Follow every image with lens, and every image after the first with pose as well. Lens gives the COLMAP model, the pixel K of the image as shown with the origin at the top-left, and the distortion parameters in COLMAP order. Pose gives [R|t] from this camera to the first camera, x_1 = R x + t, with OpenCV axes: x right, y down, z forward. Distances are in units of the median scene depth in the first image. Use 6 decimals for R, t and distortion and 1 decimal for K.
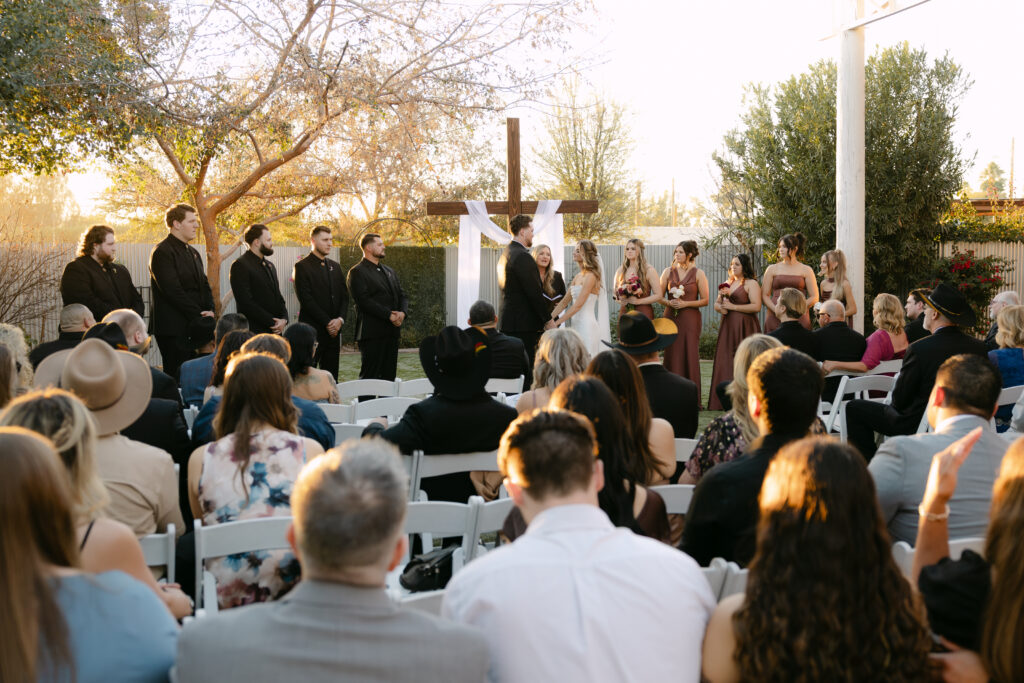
lens RADIAL K [[1134.3, 0, 516.8], [0, 1134.3, 343.0], [0, 0, 1]] dist [-0.001761, 0.000000]
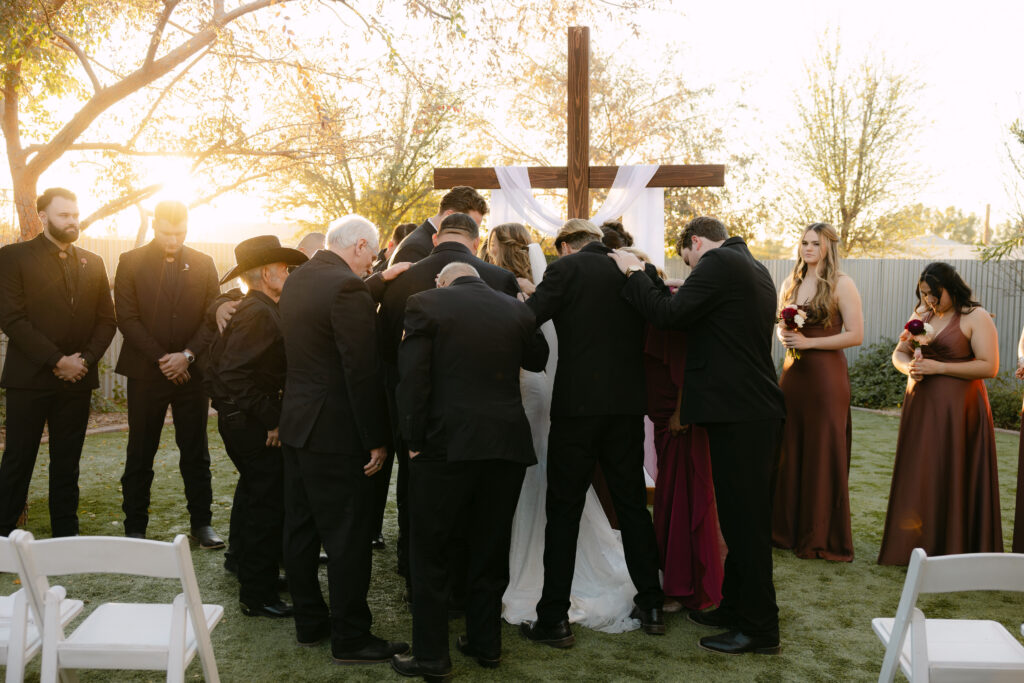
lens RADIAL K [[1009.3, 0, 514.5], [0, 1009.3, 341.7], [0, 0, 1]] dist [0.012156, 0.000000]
pose [[0.941268, 0.045069, -0.334639, 0.154522], [-0.049241, 0.998779, -0.003988, -0.029703], [0.334051, 0.020232, 0.942338, 0.502150]]
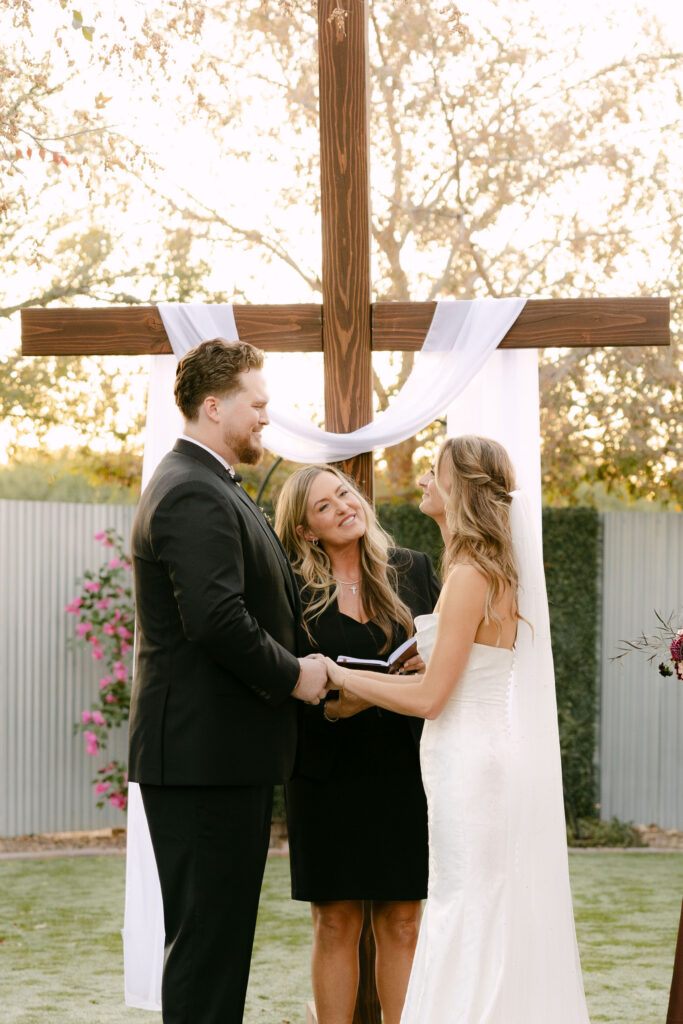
lens RADIAL K [[3372.7, 0, 347.3], [0, 3372.7, 686.2], [0, 0, 1]] dist [0.053826, 0.000000]
pose [[0.955869, 0.020060, -0.293109, 0.242586], [-0.032499, 0.998763, -0.037628, -0.004623], [0.291991, 0.045493, 0.955338, 0.246950]]
